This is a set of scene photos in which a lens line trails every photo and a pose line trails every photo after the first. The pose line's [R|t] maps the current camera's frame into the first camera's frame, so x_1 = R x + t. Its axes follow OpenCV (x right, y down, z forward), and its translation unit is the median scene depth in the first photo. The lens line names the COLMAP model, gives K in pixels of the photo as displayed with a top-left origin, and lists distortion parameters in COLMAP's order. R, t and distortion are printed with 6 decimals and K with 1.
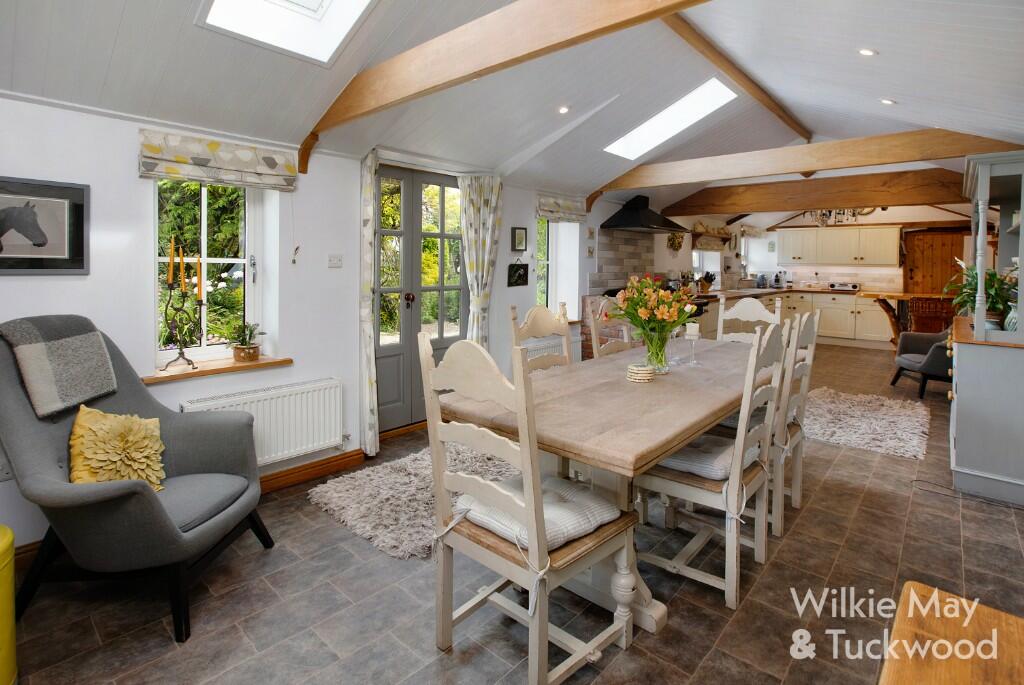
lens RADIAL K [[494.0, 0, 484.4], [0, 494.0, 283.0], [0, 0, 1]] dist [-0.024742, -0.000071]
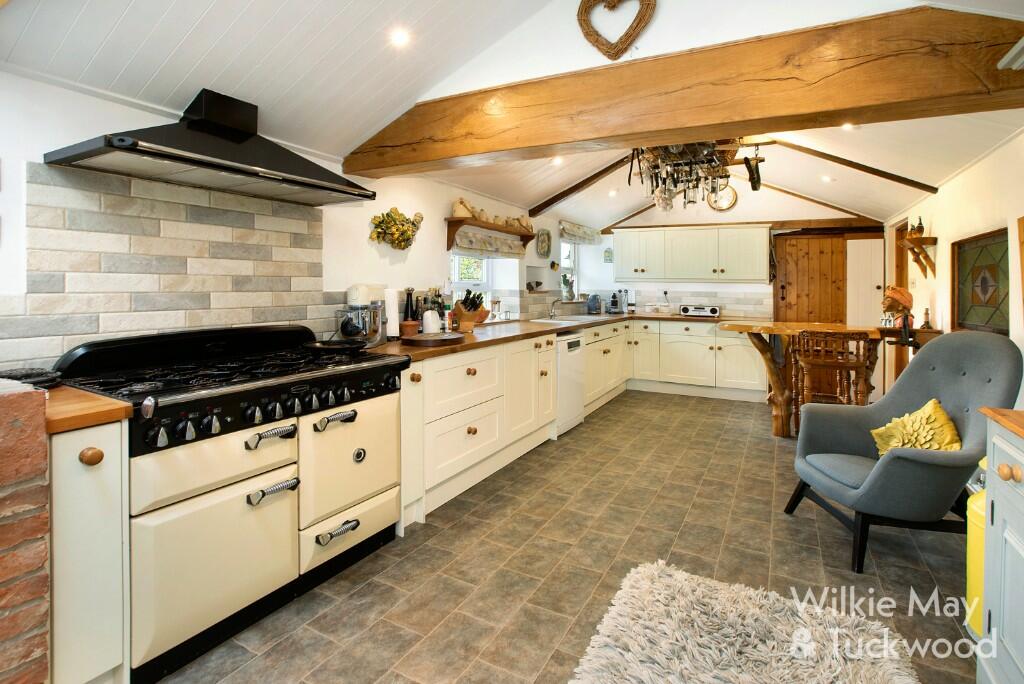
lens RADIAL K [[494.0, 0, 476.8], [0, 494.0, 293.6], [0, 0, 1]] dist [-0.024742, -0.000071]
pose [[0.978215, -0.004948, 0.207534, 0.283522], [0.009284, 0.999758, -0.019921, -0.006841], [-0.207385, 0.021414, 0.978025, 0.383092]]
